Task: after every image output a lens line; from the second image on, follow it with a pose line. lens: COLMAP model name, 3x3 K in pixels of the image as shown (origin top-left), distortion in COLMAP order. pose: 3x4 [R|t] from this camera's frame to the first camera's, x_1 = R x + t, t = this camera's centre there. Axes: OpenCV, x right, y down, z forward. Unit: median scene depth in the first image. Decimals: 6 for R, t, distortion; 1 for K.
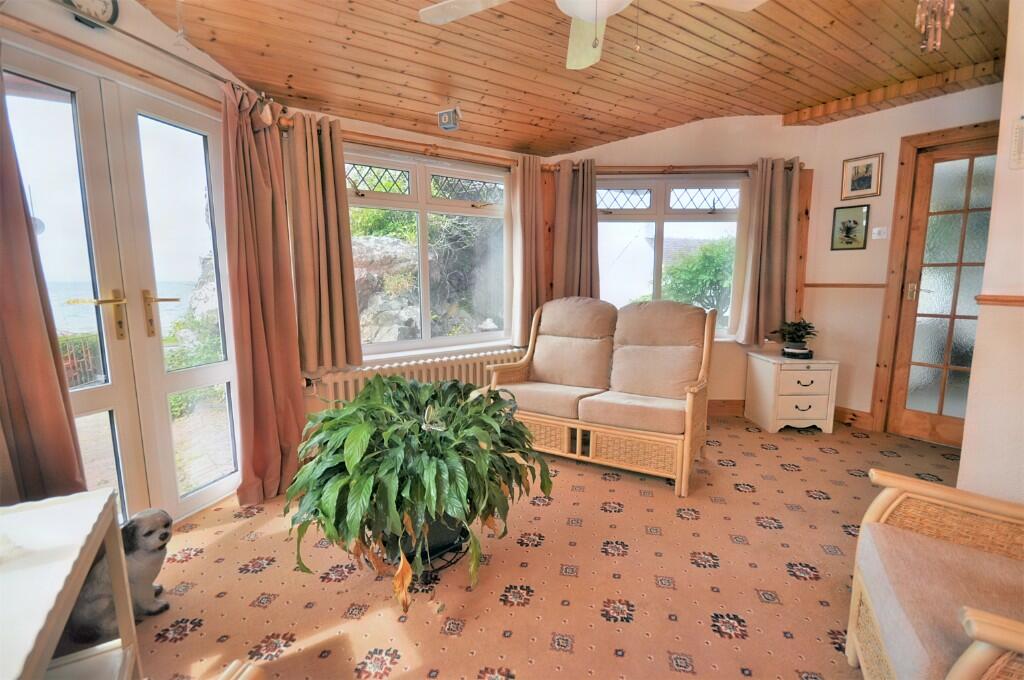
lens RADIAL K [[449.3, 0, 509.9], [0, 449.3, 338.9], [0, 0, 1]] dist [-0.002690, -0.001108]
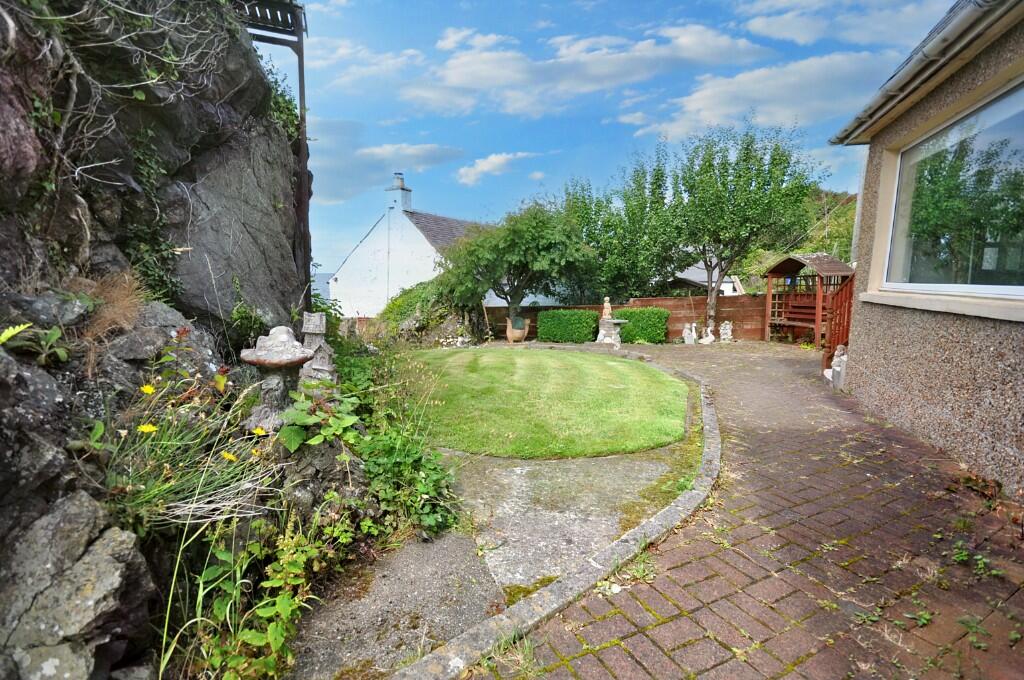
lens RADIAL K [[467.4, 0, 510.2], [0, 467.4, 338.0], [0, 0, 1]] dist [-0.000786, -0.000034]
pose [[0.811408, -0.067182, 0.580606, -0.060045], [0.061963, 0.997662, 0.028846, -0.021693], [-0.581186, 0.012570, 0.813674, 0.383413]]
